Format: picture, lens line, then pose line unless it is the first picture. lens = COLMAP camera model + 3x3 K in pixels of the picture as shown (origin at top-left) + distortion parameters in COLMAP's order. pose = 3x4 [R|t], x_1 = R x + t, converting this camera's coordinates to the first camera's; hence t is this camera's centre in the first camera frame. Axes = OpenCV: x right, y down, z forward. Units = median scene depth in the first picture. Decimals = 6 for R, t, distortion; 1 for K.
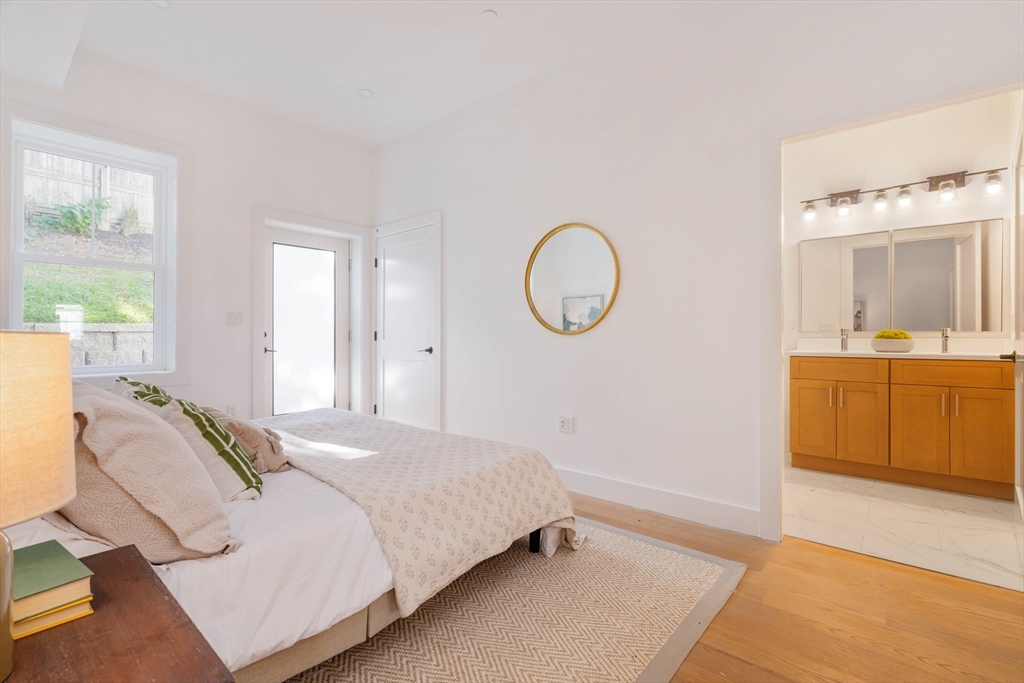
lens RADIAL K [[472.4, 0, 499.1], [0, 472.4, 338.9], [0, 0, 1]] dist [-0.007912, 0.000451]
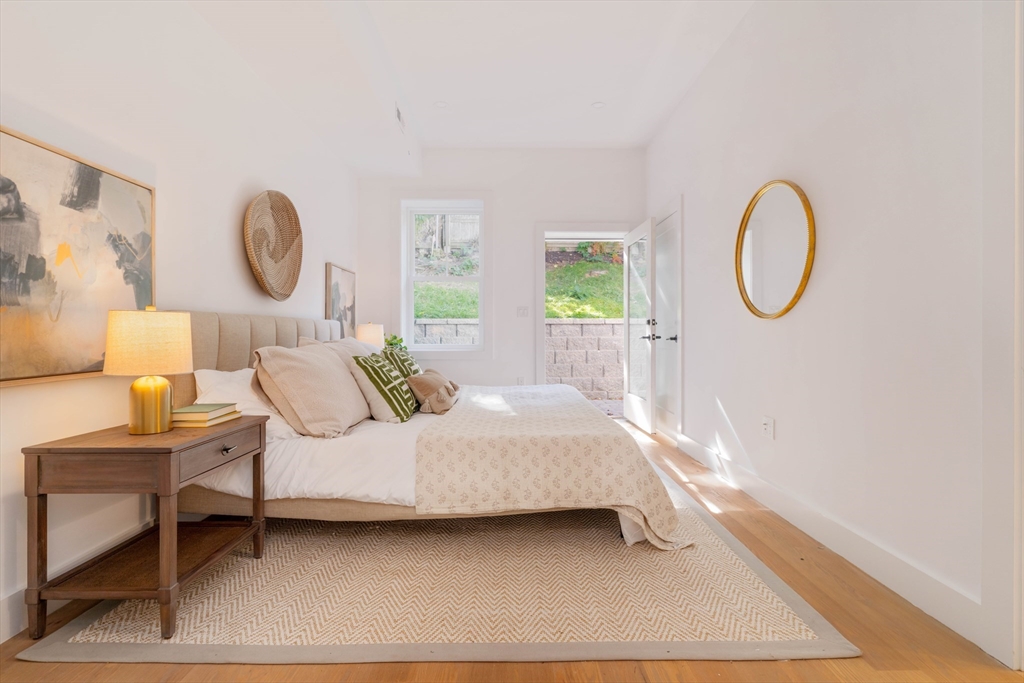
lens RADIAL K [[472.4, 0, 519.0], [0, 472.4, 336.9], [0, 0, 1]] dist [-0.007912, 0.000451]
pose [[0.666412, 0.007374, -0.745547, 0.684291], [-0.004253, 0.999972, 0.006089, 0.029960], [0.745571, -0.000887, 0.666425, 0.191218]]
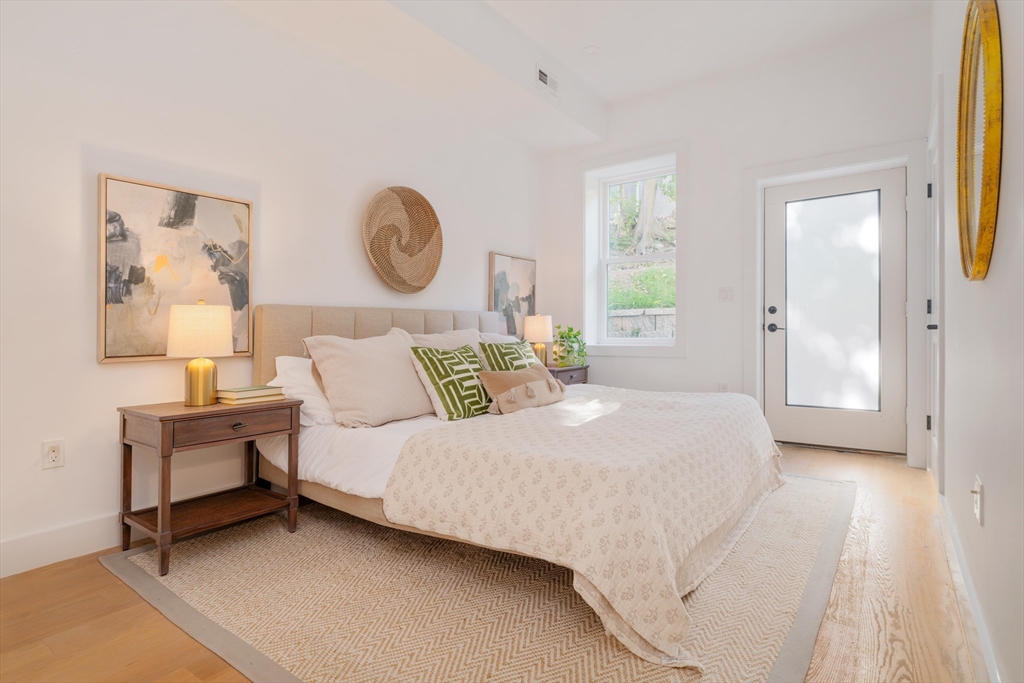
lens RADIAL K [[544.2, 0, 538.3], [0, 544.2, 328.6], [0, 0, 1]] dist [0.003812, 0.000173]
pose [[0.089761, -0.002304, -0.995961, 0.850334], [0.002812, 0.999994, -0.002060, 0.046732], [0.995959, -0.002615, 0.089767, 0.847712]]
